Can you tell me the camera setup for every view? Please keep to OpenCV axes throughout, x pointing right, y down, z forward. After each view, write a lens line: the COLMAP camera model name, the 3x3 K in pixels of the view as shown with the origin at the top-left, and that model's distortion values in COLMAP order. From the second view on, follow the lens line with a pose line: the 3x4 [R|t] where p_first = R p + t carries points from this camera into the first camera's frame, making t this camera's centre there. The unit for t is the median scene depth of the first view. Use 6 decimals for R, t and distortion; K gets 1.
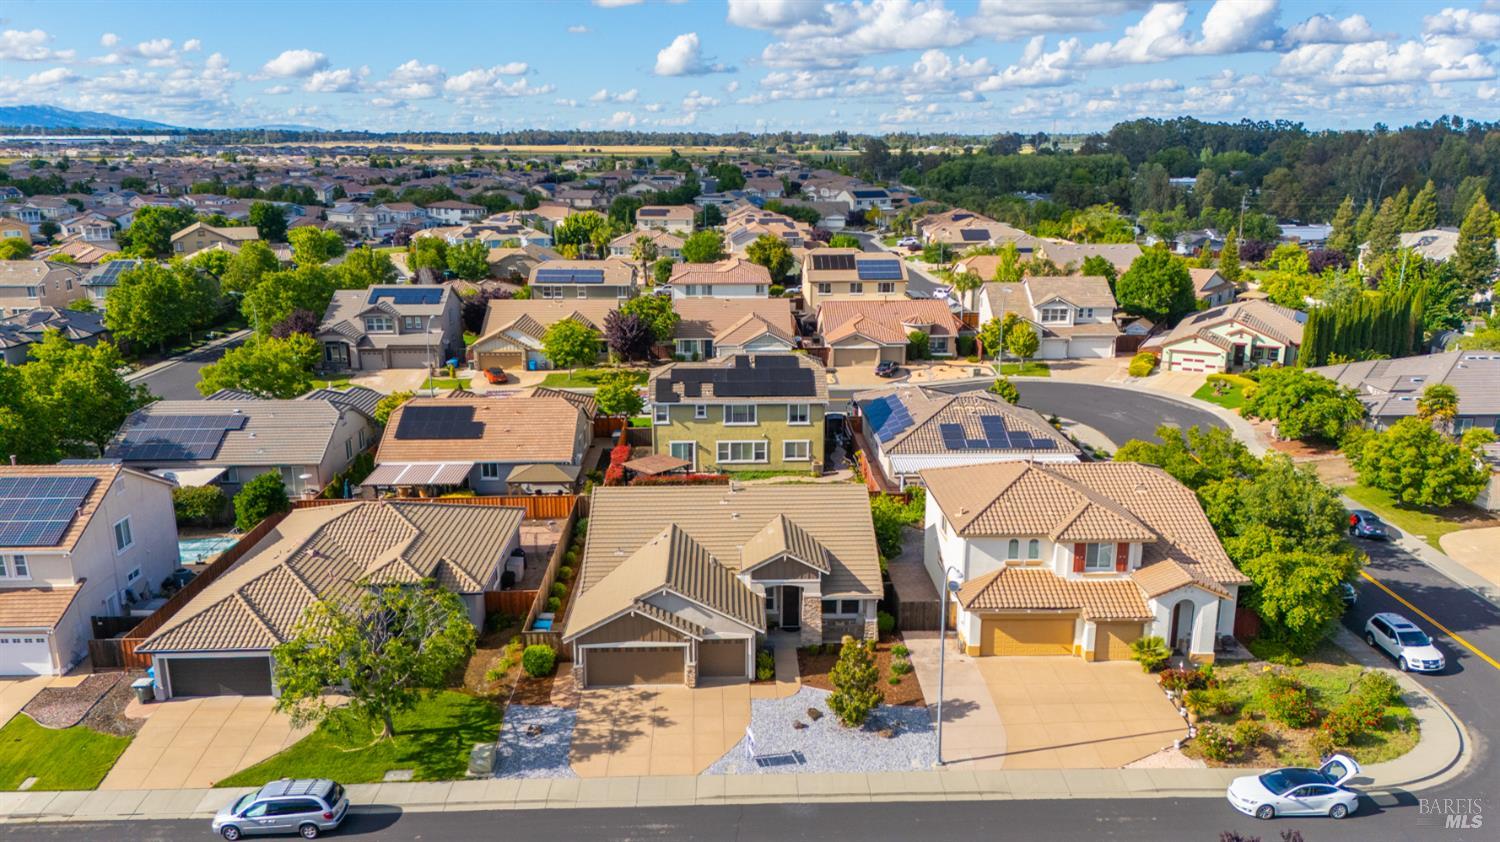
lens RADIAL K [[1096.1, 0, 747.4], [0, 1096.1, 422.2], [0, 0, 1]] dist [0.083084, -0.087322]
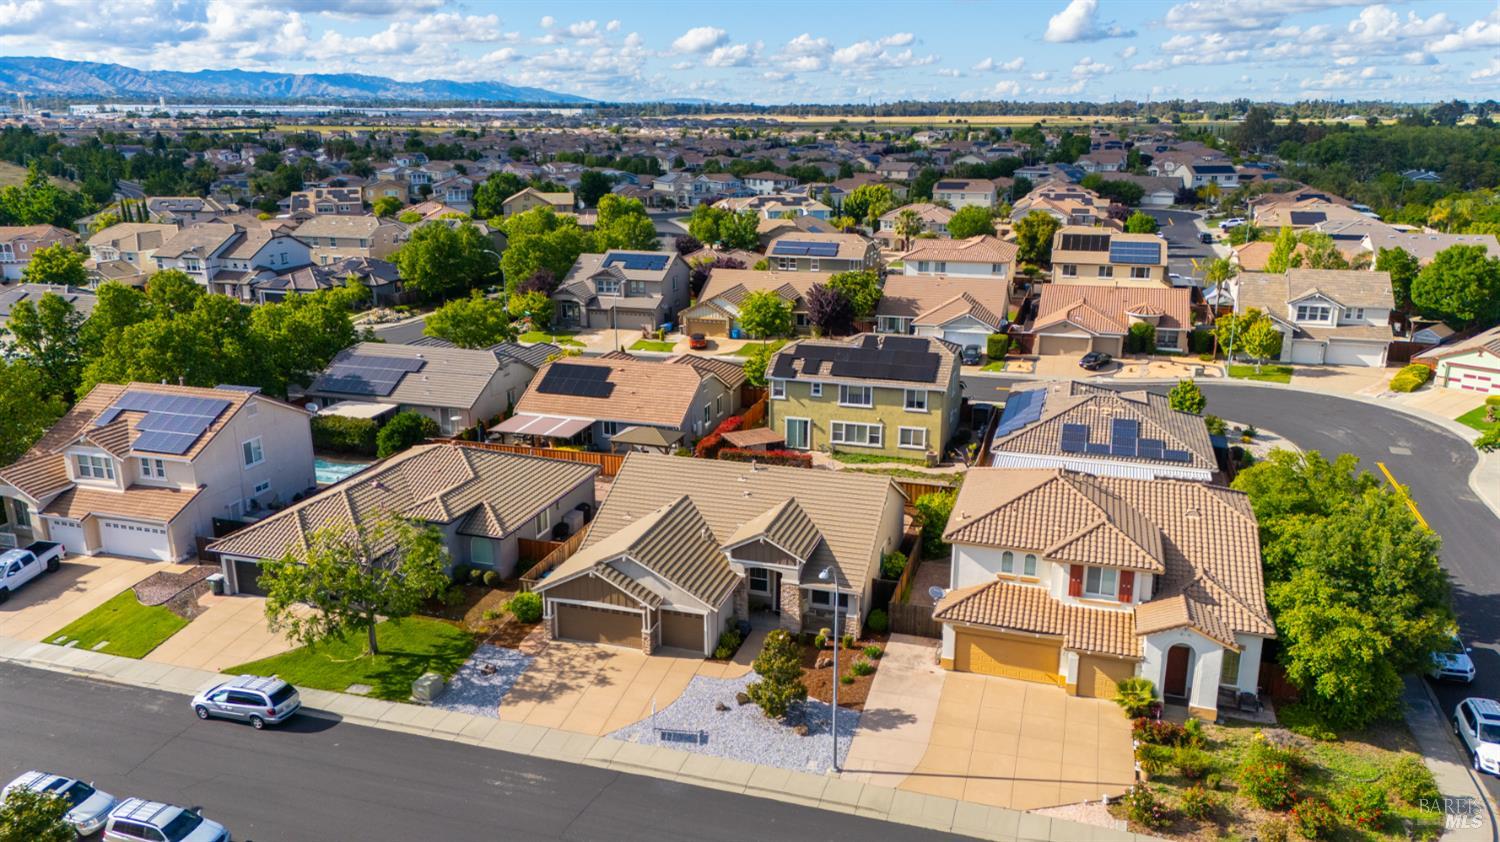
lens RADIAL K [[1093.3, 0, 747.4], [0, 1093.3, 420.4], [0, 0, 1]] dist [0.102499, -0.117198]
pose [[0.946387, 0.089401, -0.310417, 0.310394], [-0.082205, 0.995957, 0.036213, -0.018457], [0.312400, -0.008754, 0.949910, 0.056834]]
